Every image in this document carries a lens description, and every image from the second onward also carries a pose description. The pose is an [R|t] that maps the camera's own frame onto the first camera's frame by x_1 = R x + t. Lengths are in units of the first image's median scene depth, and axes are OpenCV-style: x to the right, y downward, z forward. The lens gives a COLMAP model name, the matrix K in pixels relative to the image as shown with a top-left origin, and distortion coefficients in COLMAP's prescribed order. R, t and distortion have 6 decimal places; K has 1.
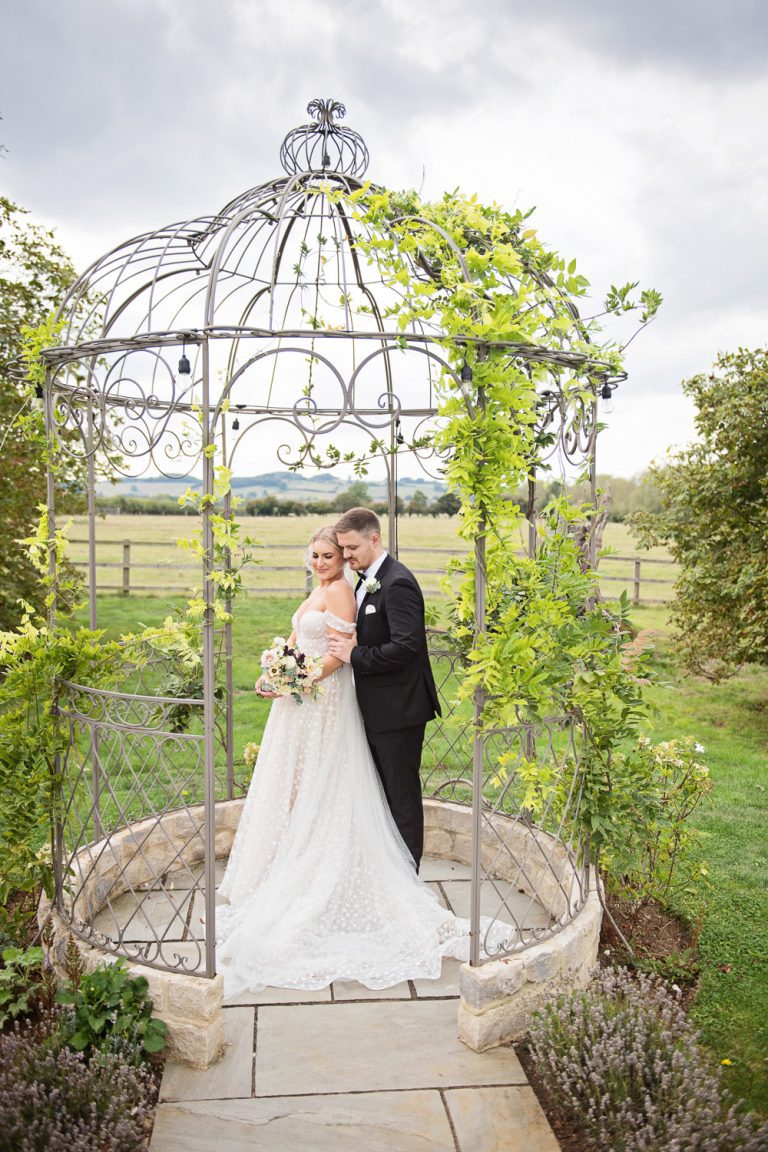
lens RADIAL K [[1015.7, 0, 386.6], [0, 1015.7, 576.1], [0, 0, 1]] dist [0.026770, -0.008536]
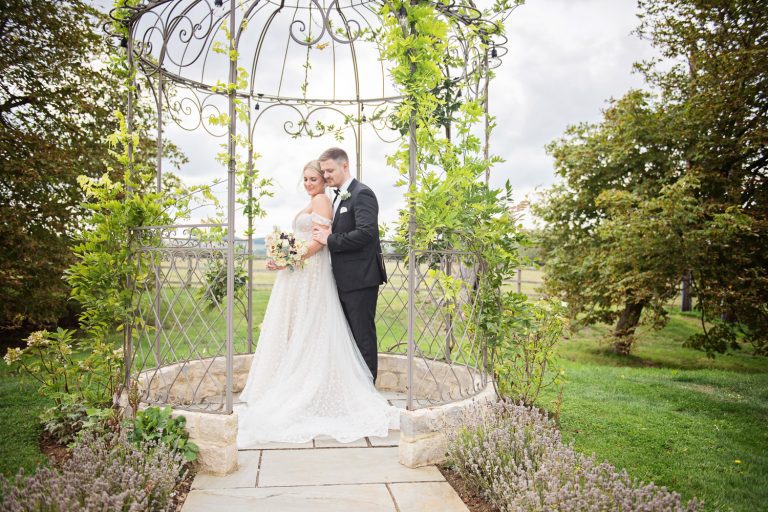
lens RADIAL K [[650.8, 0, 383.1], [0, 650.8, 256.0], [0, 0, 1]] dist [0.003387, 0.003945]
pose [[0.999394, 0.003774, 0.034604, 0.010961], [-0.000969, 0.996735, -0.080735, 0.179305], [-0.034796, 0.080652, 0.996135, 0.033719]]
